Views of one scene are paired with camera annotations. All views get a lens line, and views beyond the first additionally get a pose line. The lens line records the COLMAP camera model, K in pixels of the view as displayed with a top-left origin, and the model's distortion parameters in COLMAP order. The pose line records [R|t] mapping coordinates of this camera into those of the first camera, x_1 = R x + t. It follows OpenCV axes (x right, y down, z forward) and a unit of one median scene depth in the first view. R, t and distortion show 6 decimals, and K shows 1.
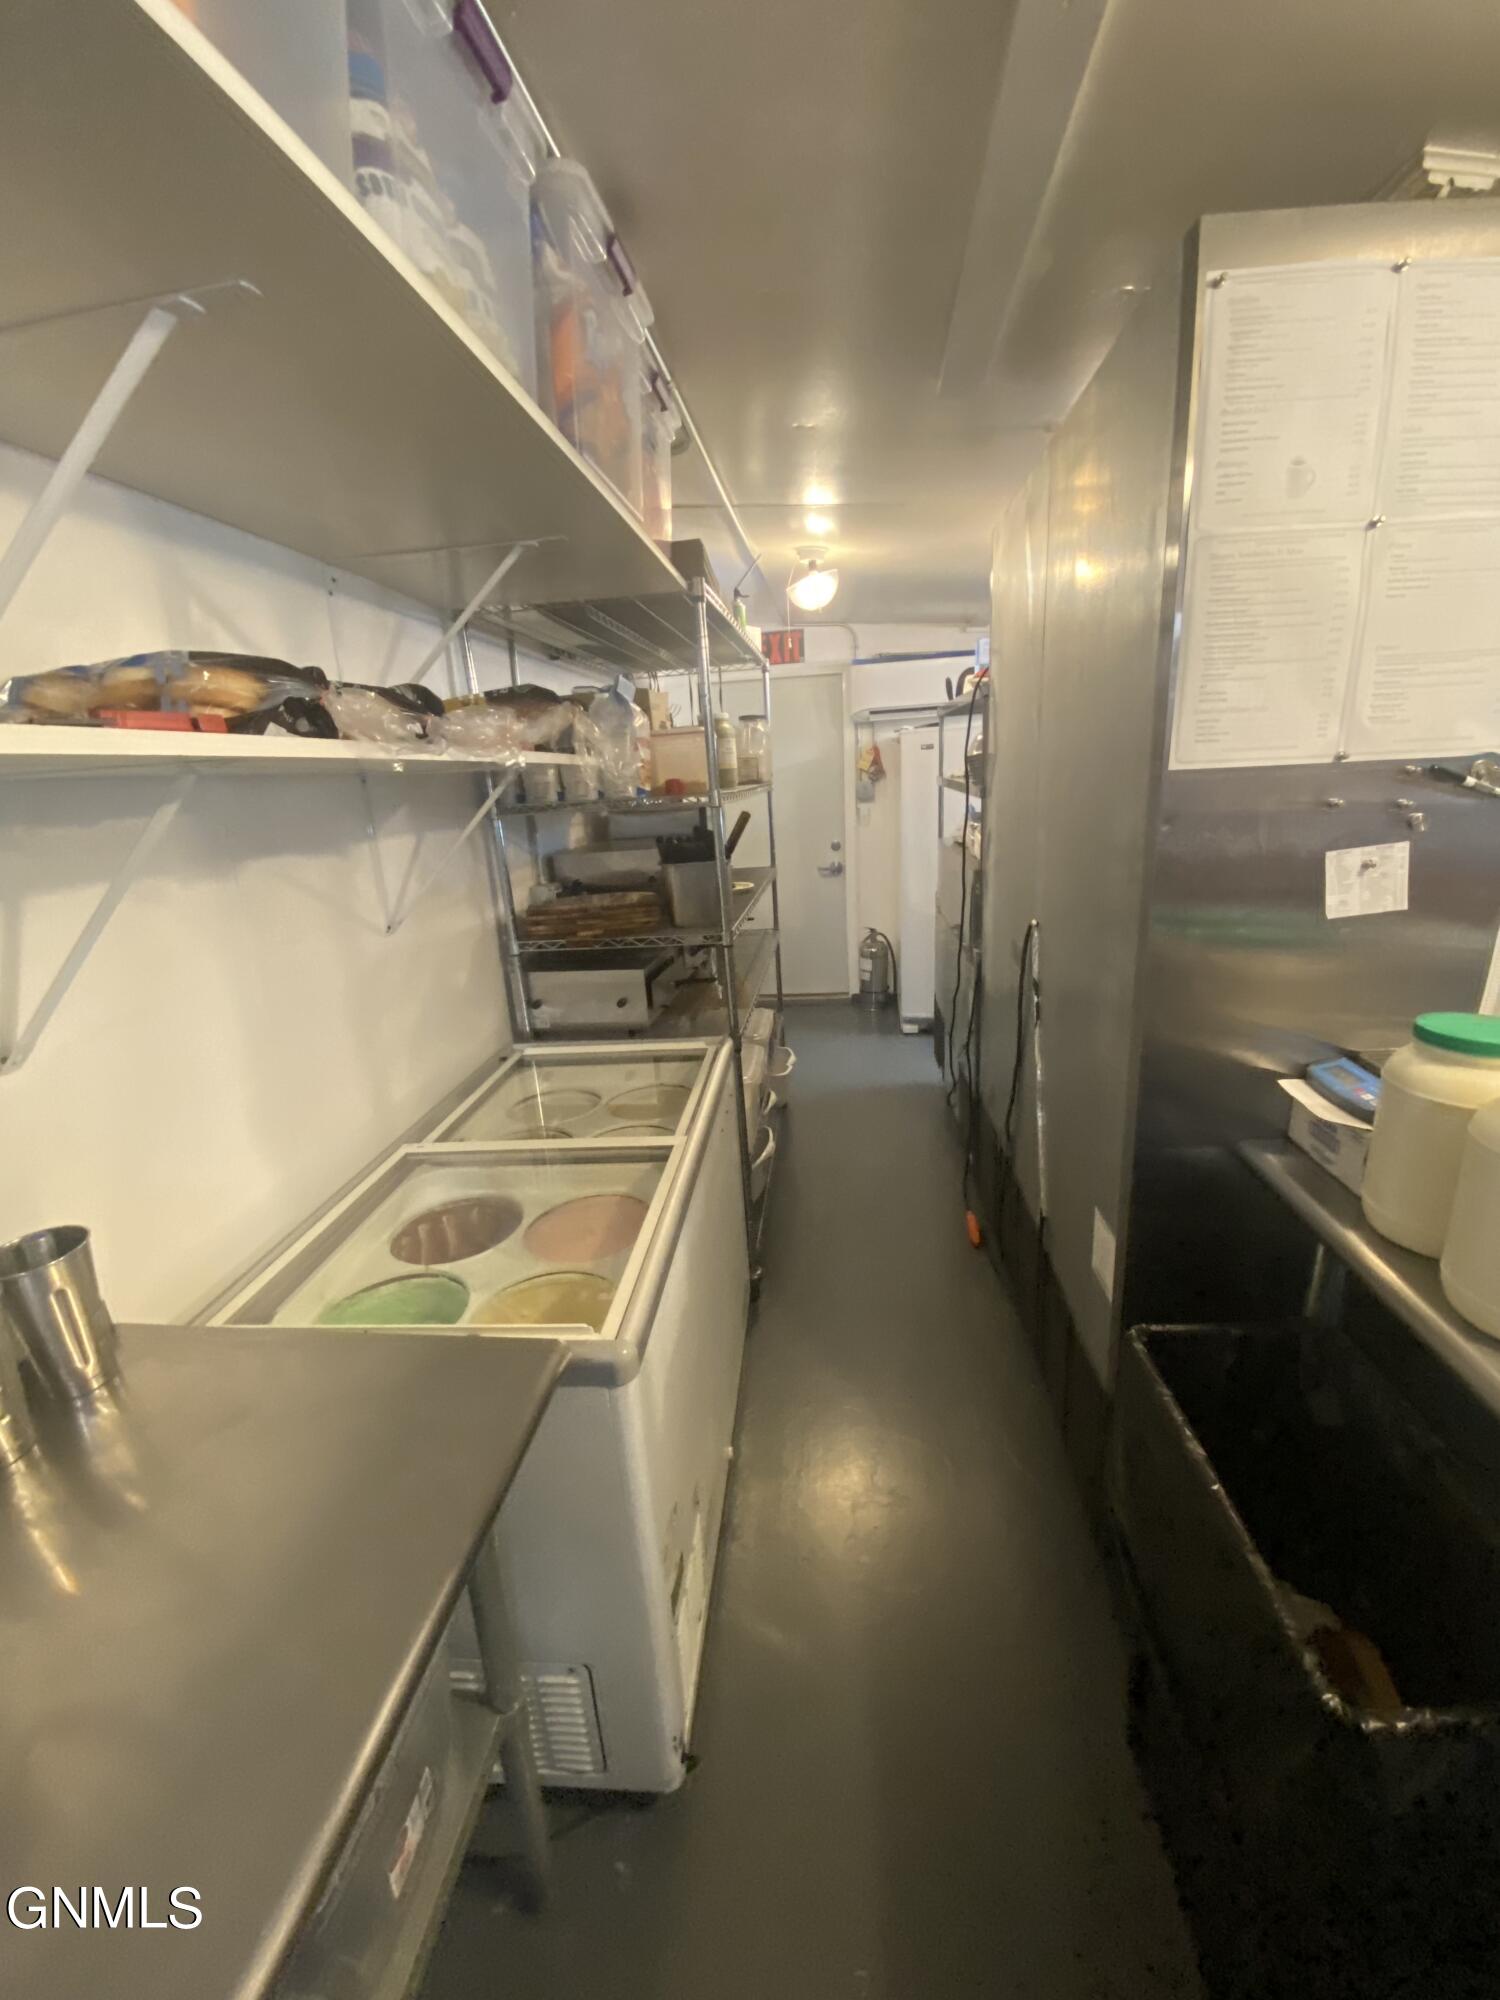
lens RADIAL K [[792.6, 0, 750.0], [0, 792.6, 1000.0], [0, 0, 1]] dist [0.034500, -0.000060]
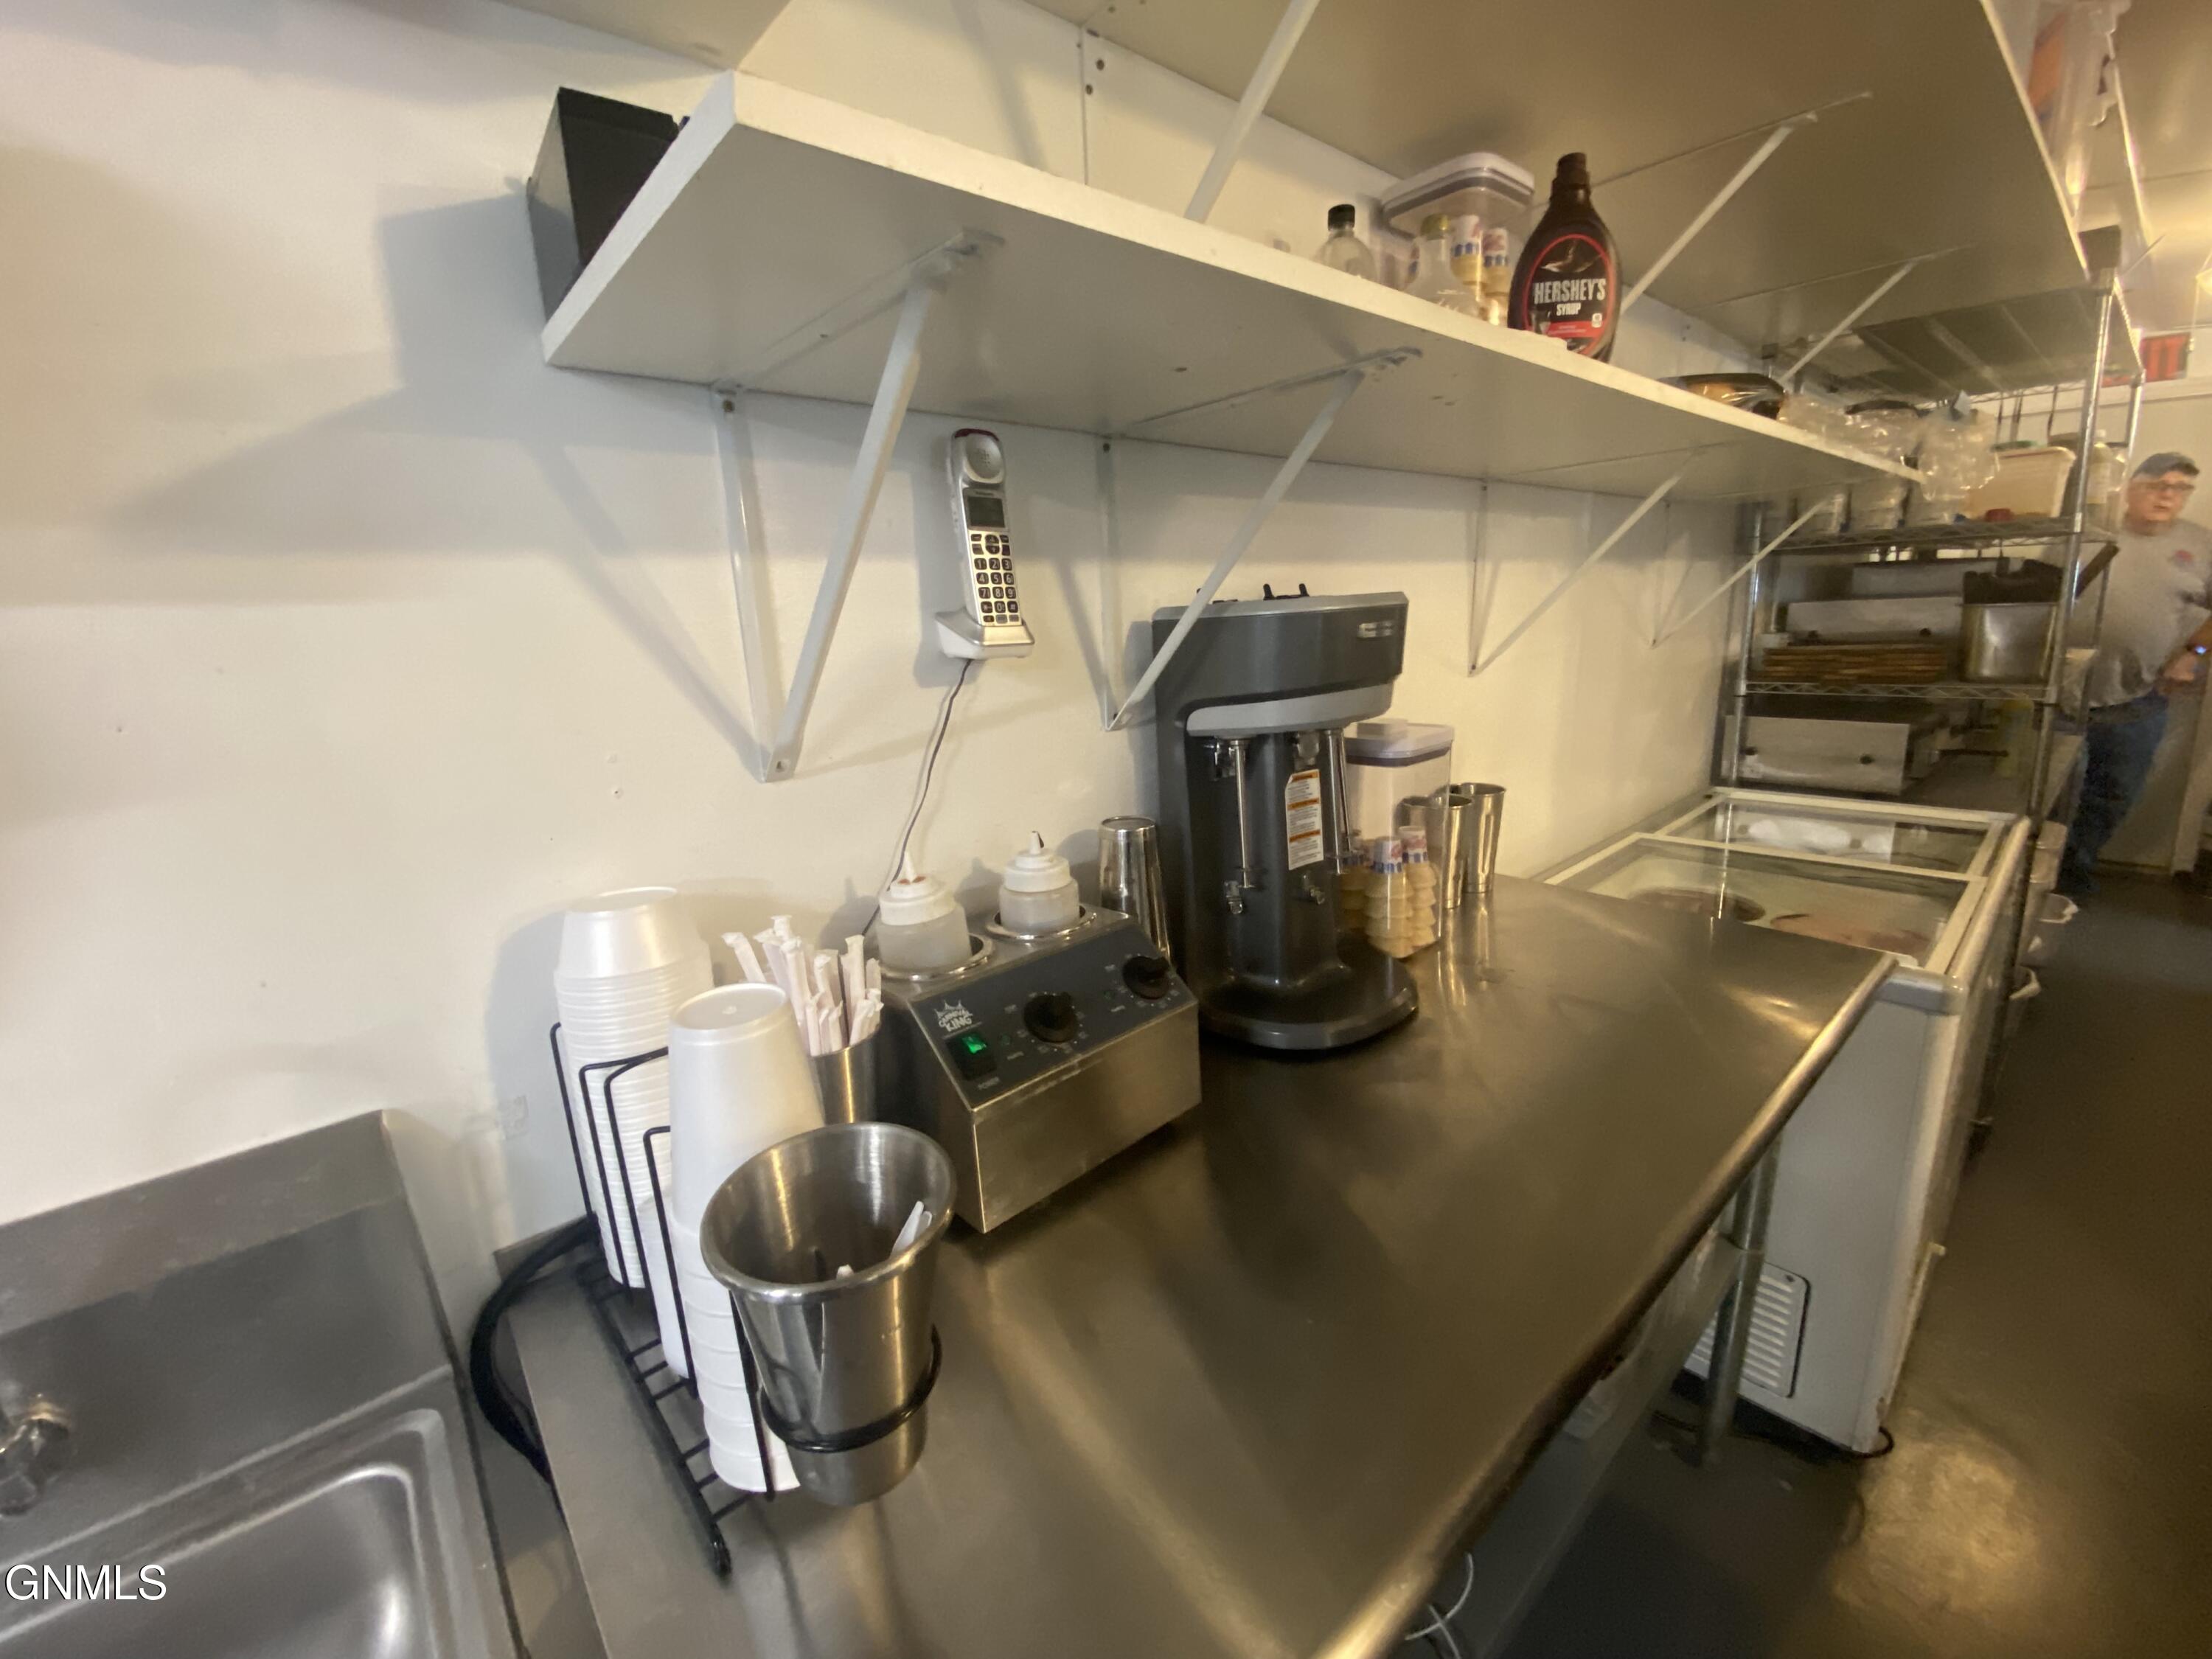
lens RADIAL K [[904.5, 0, 1113.8], [0, 904.5, 822.4], [0, 0, 1]] dist [0.020774, -0.018570]
pose [[0.740400, 0.180822, -0.647388, -0.116555], [-0.187171, 0.980505, 0.059803, 0.171886], [0.645581, 0.076894, 0.759811, -0.319703]]
